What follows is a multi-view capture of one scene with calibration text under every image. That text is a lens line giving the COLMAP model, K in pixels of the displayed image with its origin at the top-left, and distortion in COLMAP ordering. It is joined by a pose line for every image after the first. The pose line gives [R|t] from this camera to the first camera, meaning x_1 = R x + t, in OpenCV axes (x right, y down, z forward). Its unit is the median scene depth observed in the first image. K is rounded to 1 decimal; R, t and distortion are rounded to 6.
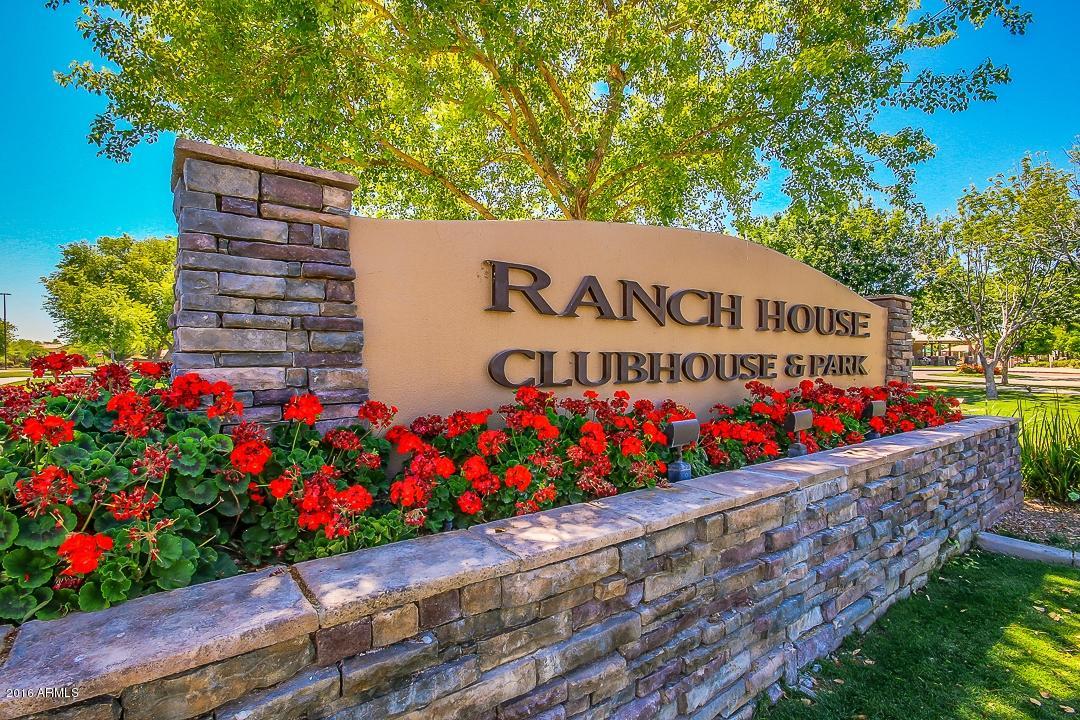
lens RADIAL K [[504.1, 0, 532.6], [0, 504.1, 366.4], [0, 0, 1]] dist [-0.014669, -0.003243]
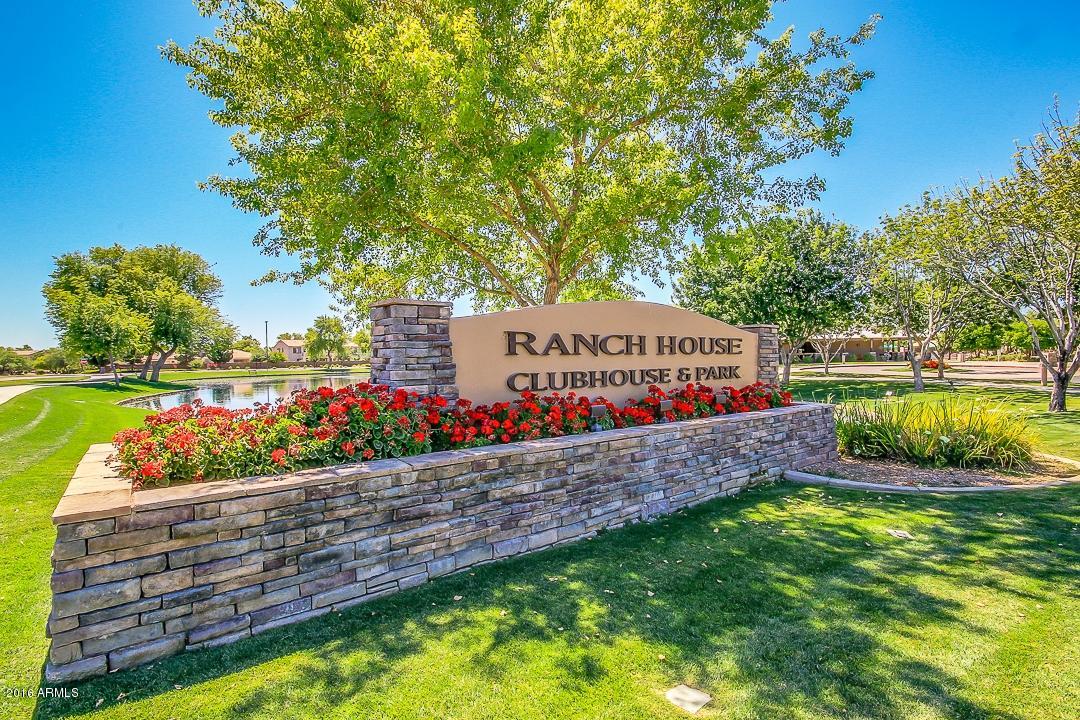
lens RADIAL K [[504.1, 0, 541.5], [0, 504.1, 359.7], [0, 0, 1]] dist [-0.014669, -0.003243]
pose [[0.998710, -0.013181, 0.049038, -0.040055], [0.013776, 0.999835, -0.011804, -0.054895], [-0.048874, 0.012465, 0.998727, -0.943256]]
